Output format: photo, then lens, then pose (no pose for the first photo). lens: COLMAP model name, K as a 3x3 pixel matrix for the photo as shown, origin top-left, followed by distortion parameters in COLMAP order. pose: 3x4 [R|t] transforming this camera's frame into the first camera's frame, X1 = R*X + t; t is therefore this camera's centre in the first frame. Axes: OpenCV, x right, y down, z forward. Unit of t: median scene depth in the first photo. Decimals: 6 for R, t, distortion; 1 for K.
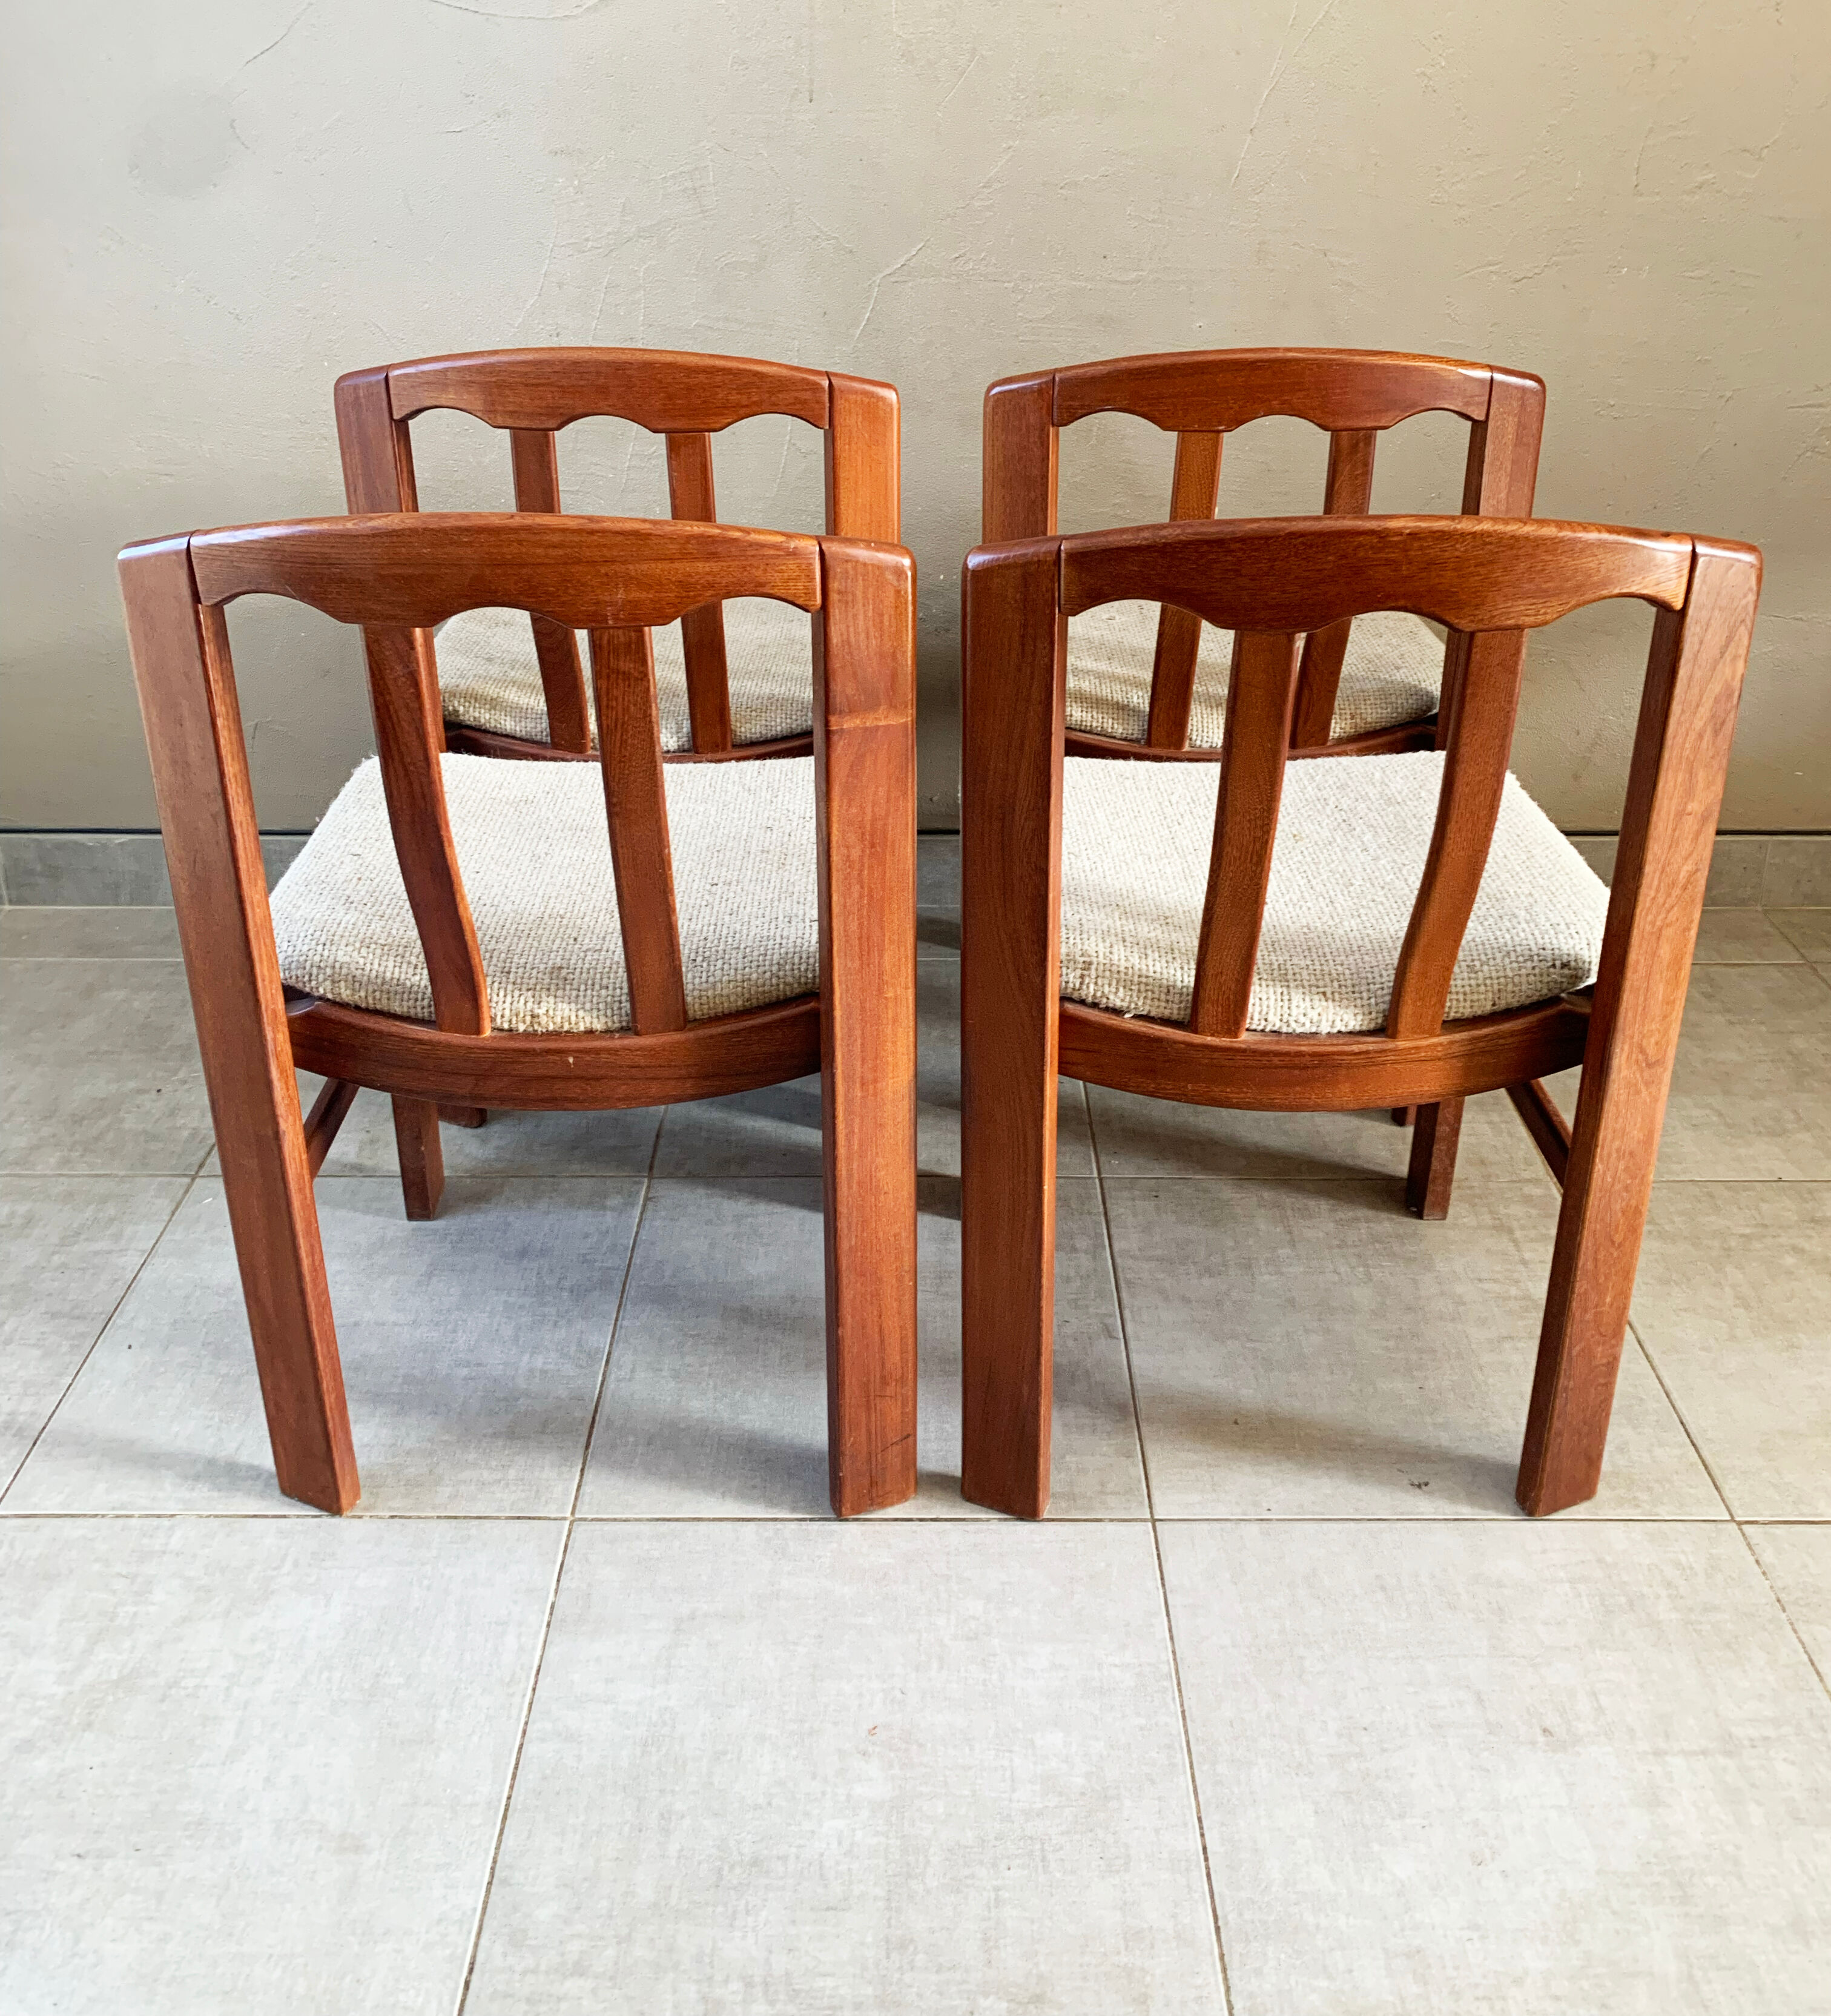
lens RADIAL K [[1872.9, 0, 912.2], [0, 1872.9, 799.9], [0, 0, 1]] dist [0.006106, 0.000000]
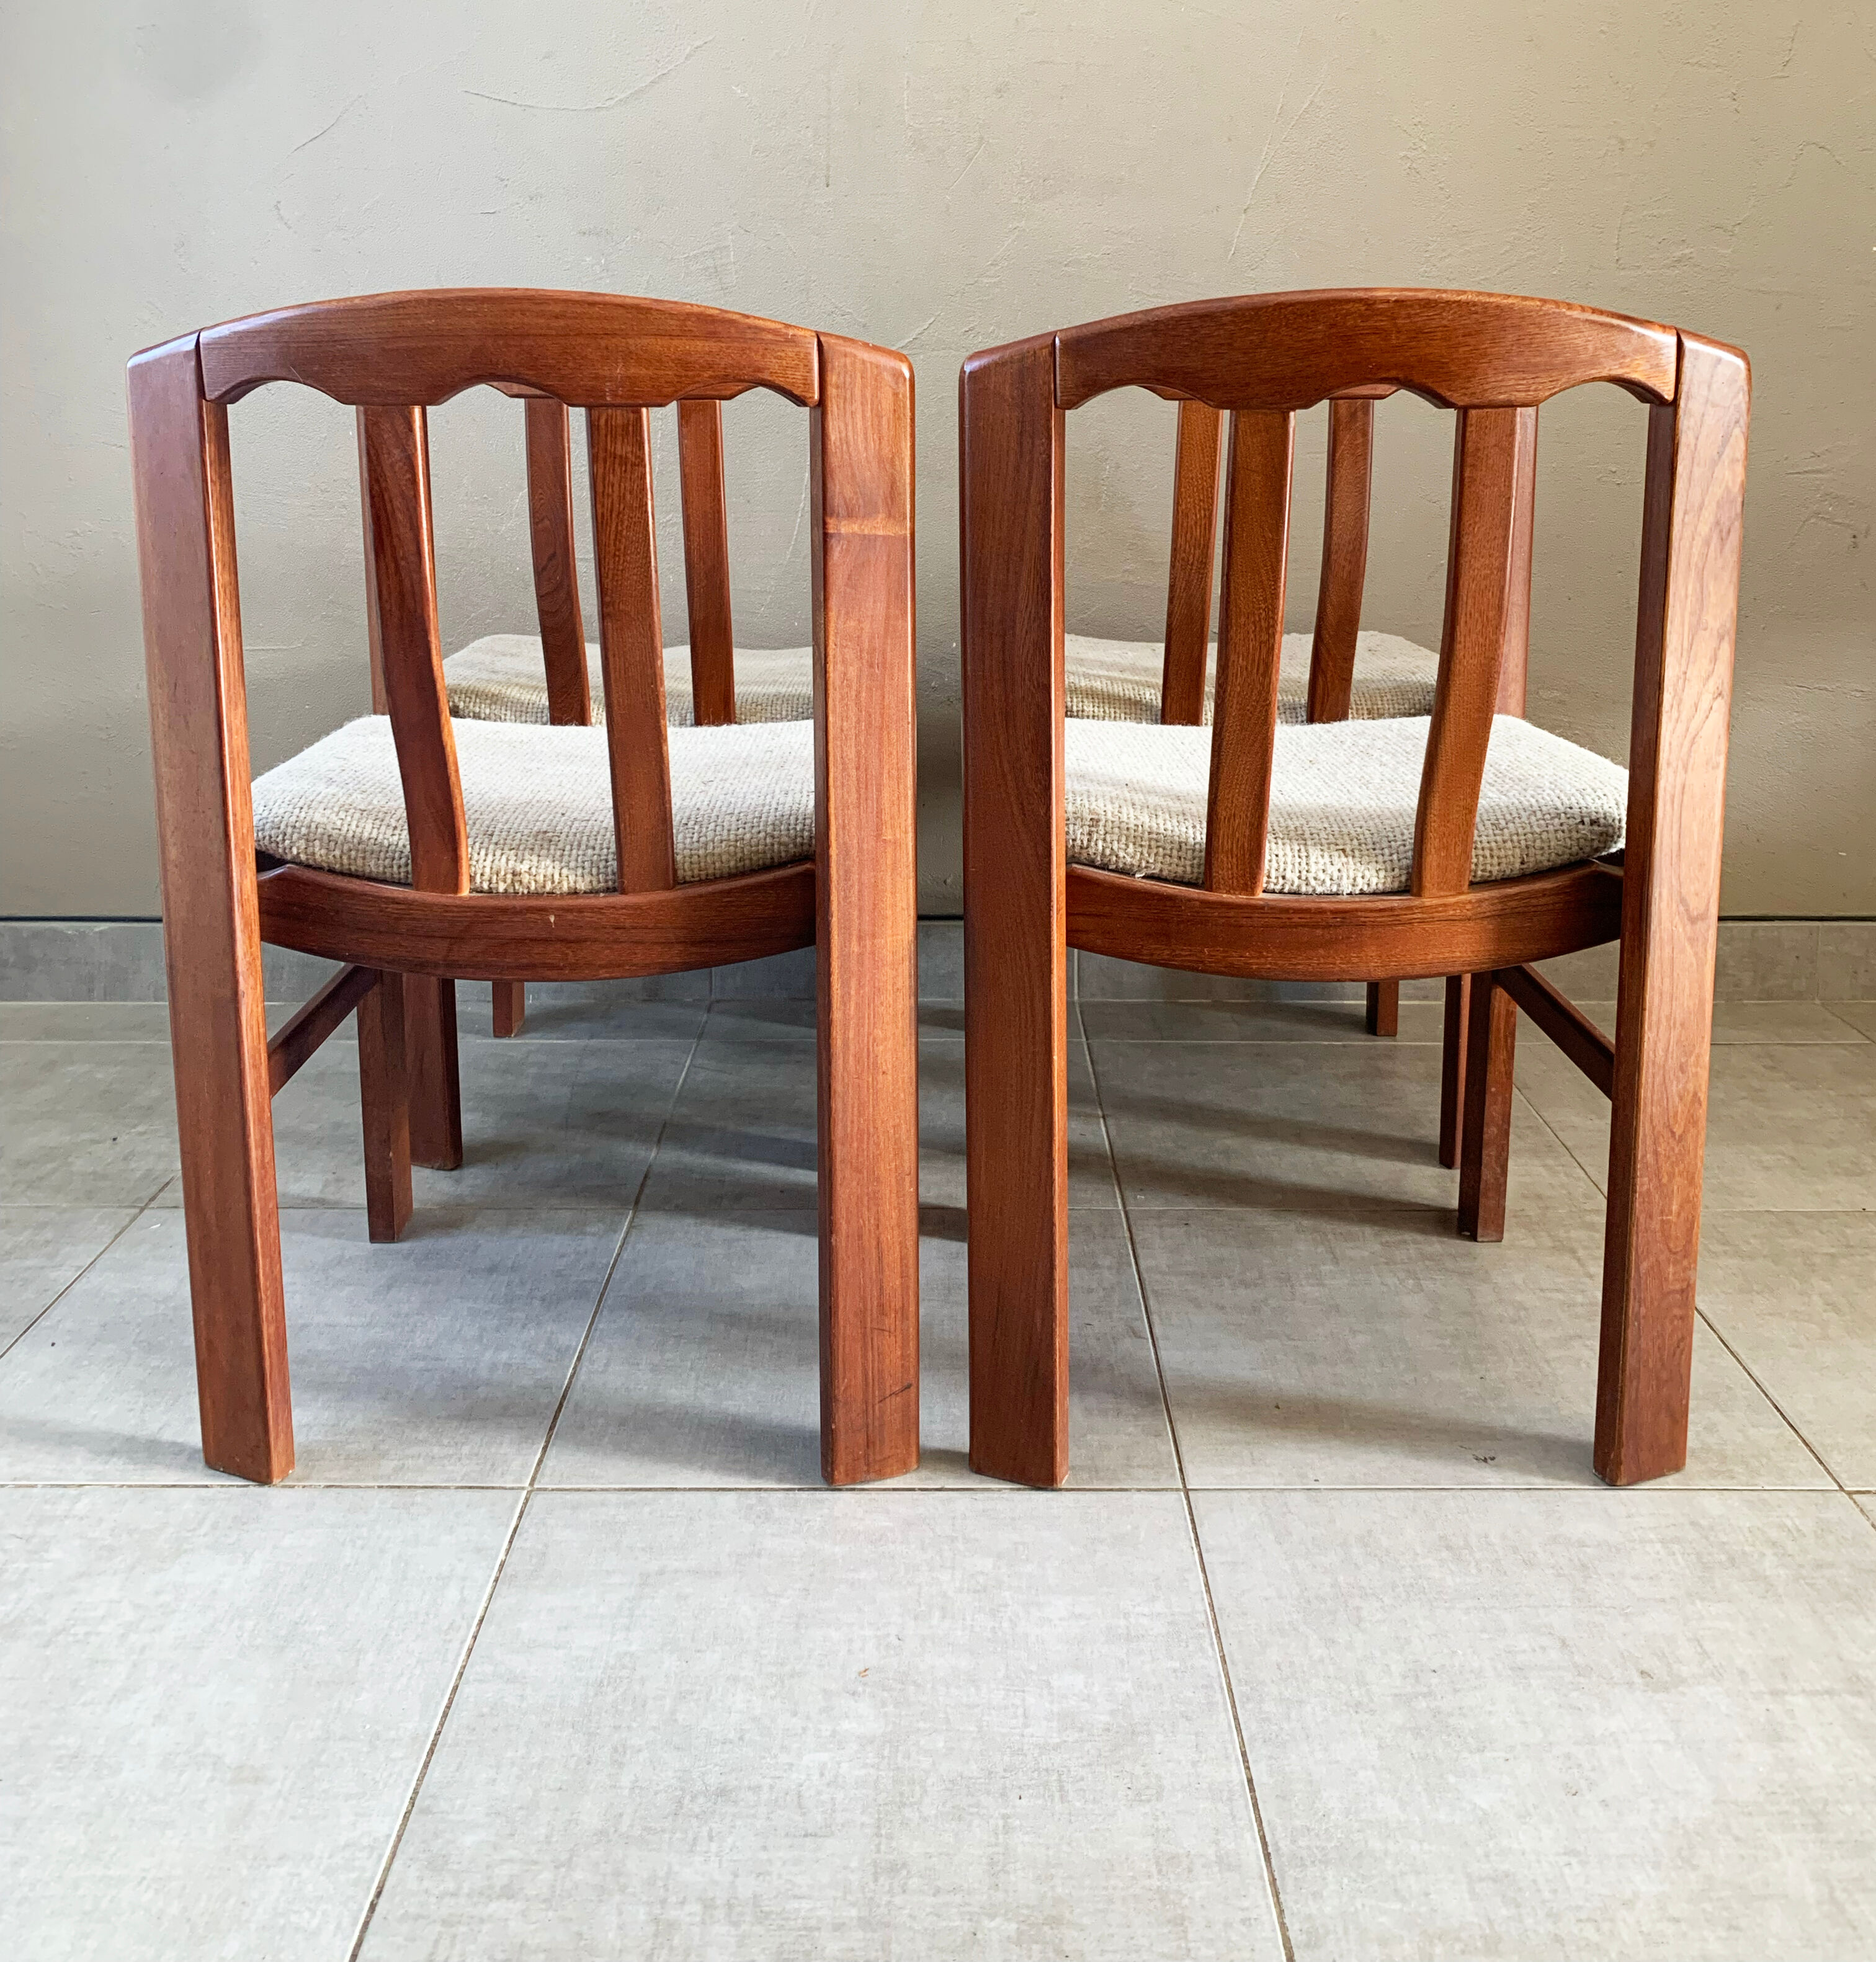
lens RADIAL K [[1922.3, 0, 934.4], [0, 1922.3, 706.9], [0, 0, 1]] dist [0.006923, 0.000000]
pose [[0.999994, -0.001494, -0.002974, 0.014218], [0.000734, 0.970590, -0.240737, 0.267238], [0.003246, 0.240734, 0.970586, 0.030424]]
